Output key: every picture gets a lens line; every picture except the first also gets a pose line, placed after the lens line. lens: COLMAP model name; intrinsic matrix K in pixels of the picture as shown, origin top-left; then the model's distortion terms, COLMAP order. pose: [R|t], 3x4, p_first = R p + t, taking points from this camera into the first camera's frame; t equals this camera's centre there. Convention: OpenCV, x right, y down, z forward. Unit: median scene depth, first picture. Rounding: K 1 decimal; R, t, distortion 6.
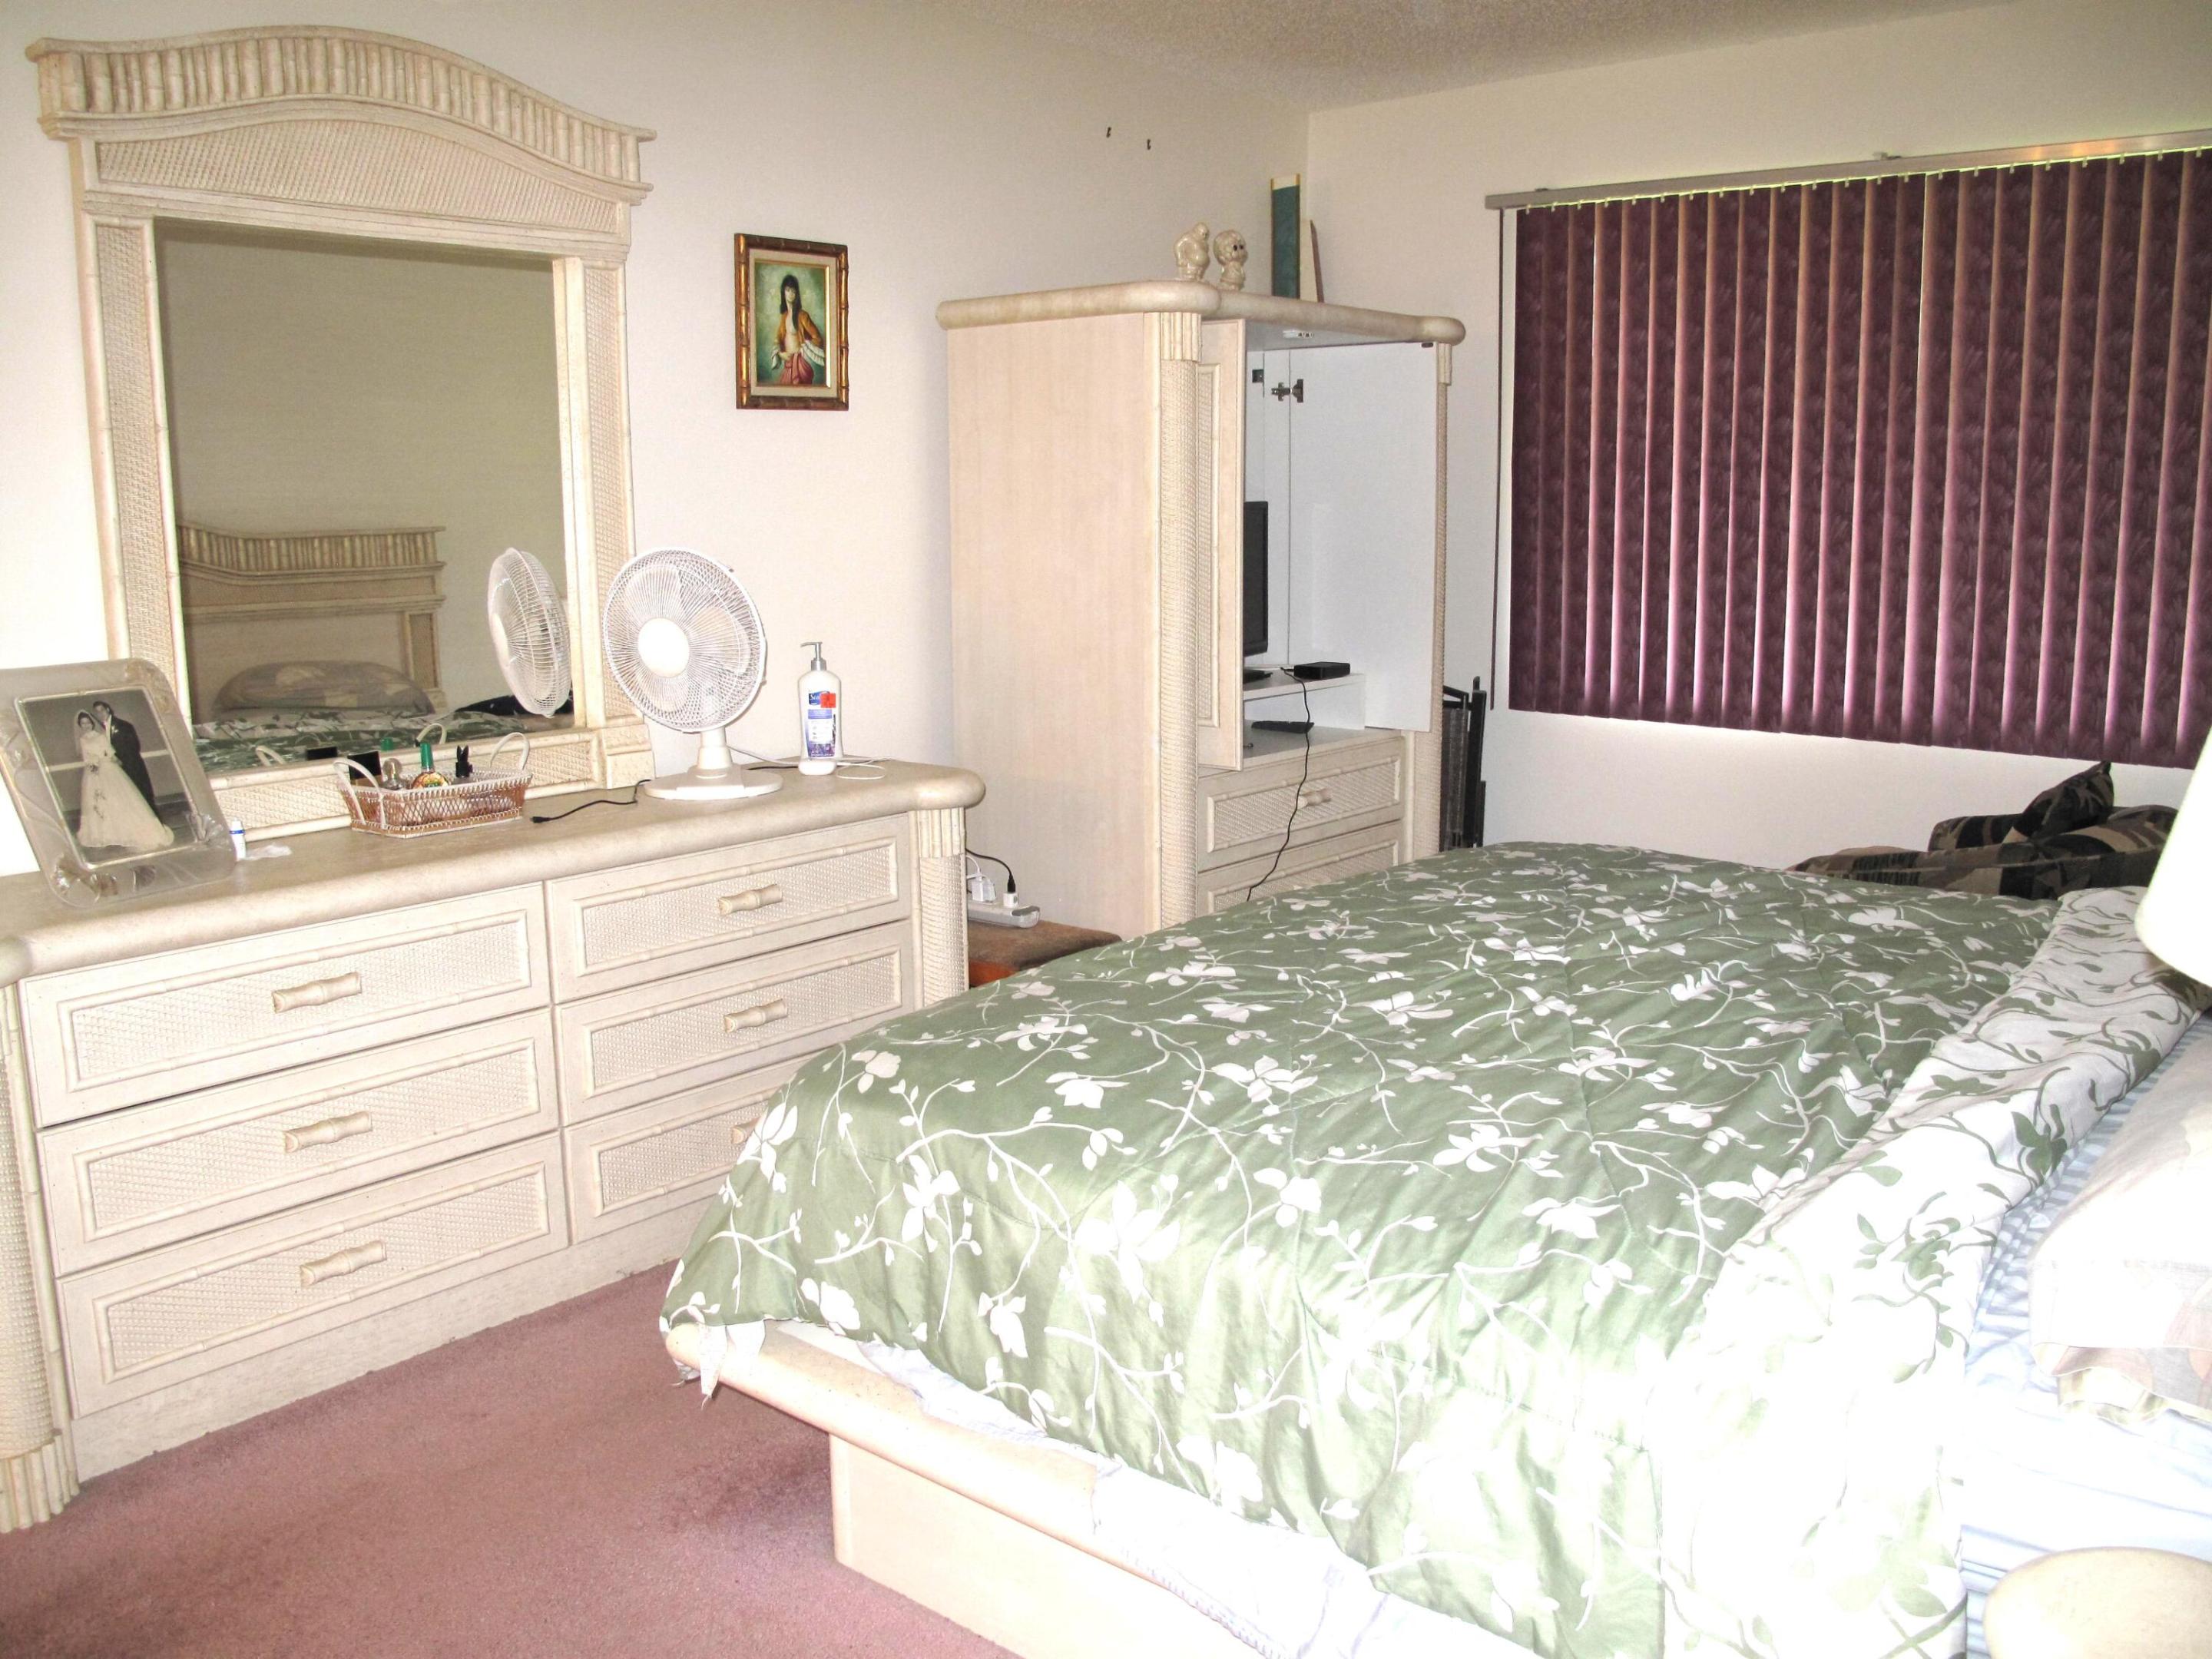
lens RADIAL K [[1837.7, 0, 1106.6], [0, 1837.7, 817.8], [0, 0, 1]] dist [-0.147580, 0.108993]
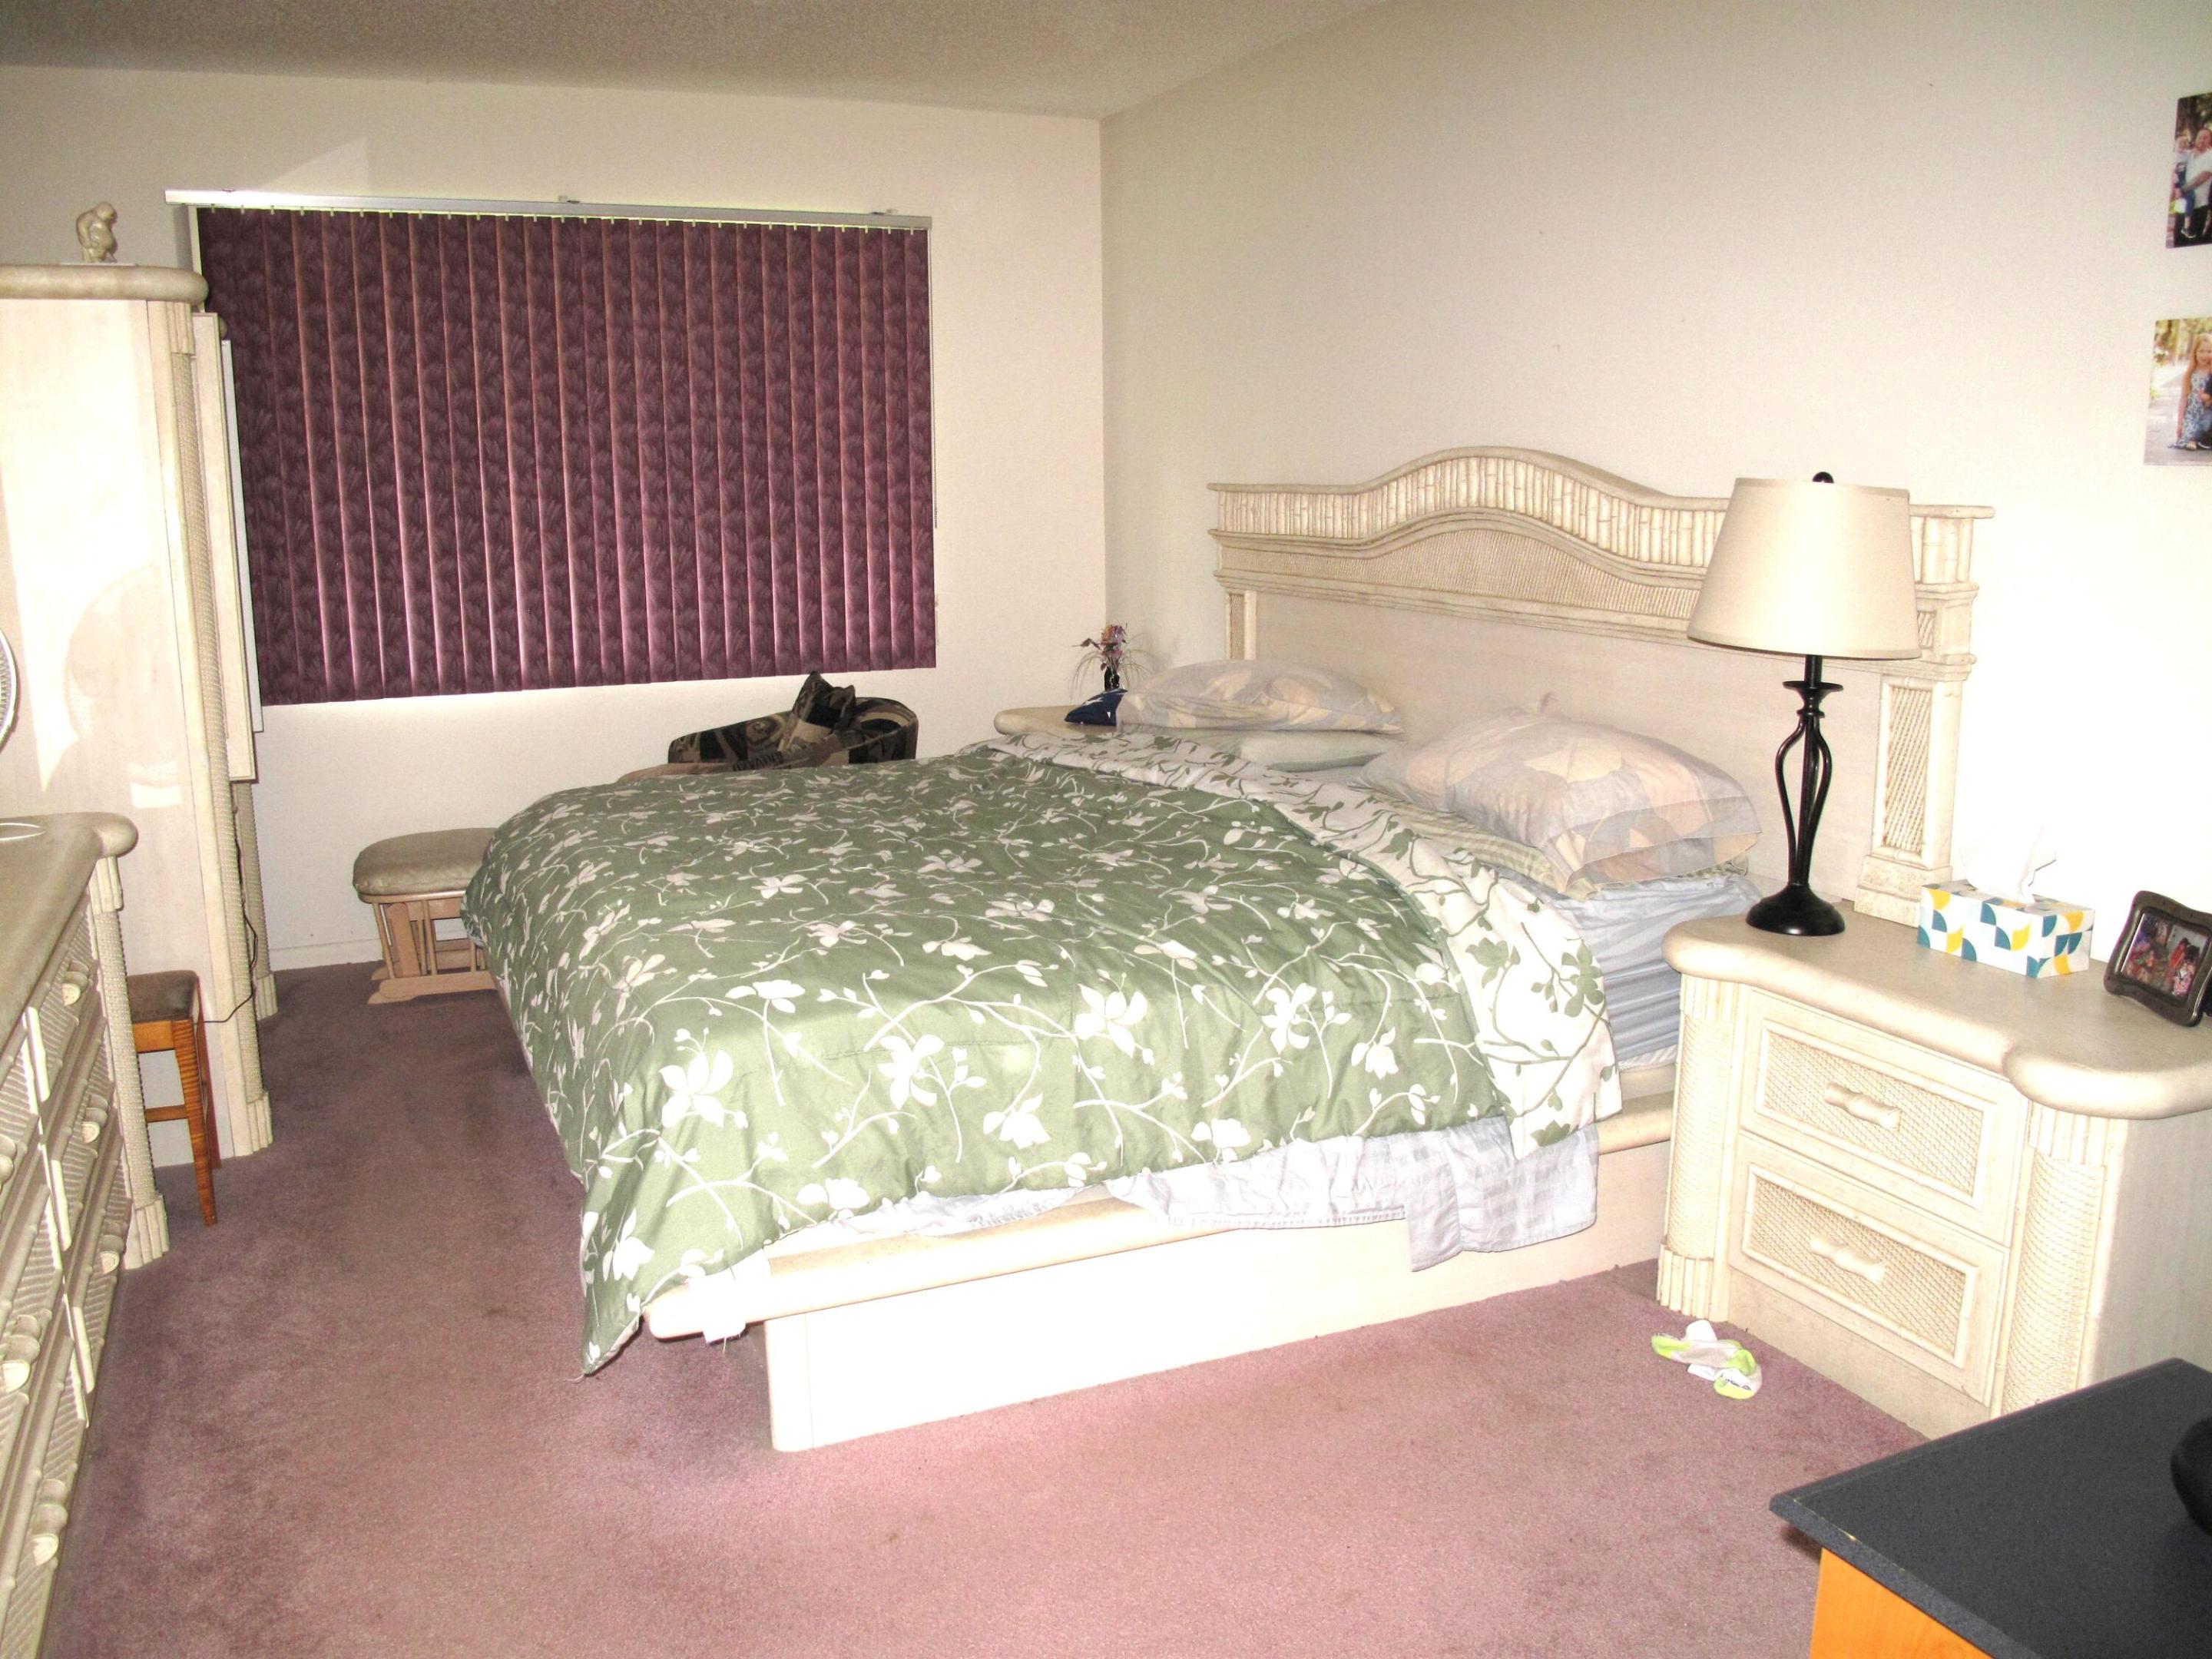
lens RADIAL K [[1837.7, 0, 1106.6], [0, 1837.7, 817.8], [0, 0, 1]] dist [-0.147580, 0.108993]
pose [[0.446958, -0.165372, 0.879136, -0.506381], [0.162678, 0.981403, 0.101903, -0.025211], [-0.879639, 0.097470, 0.465548, 0.146297]]
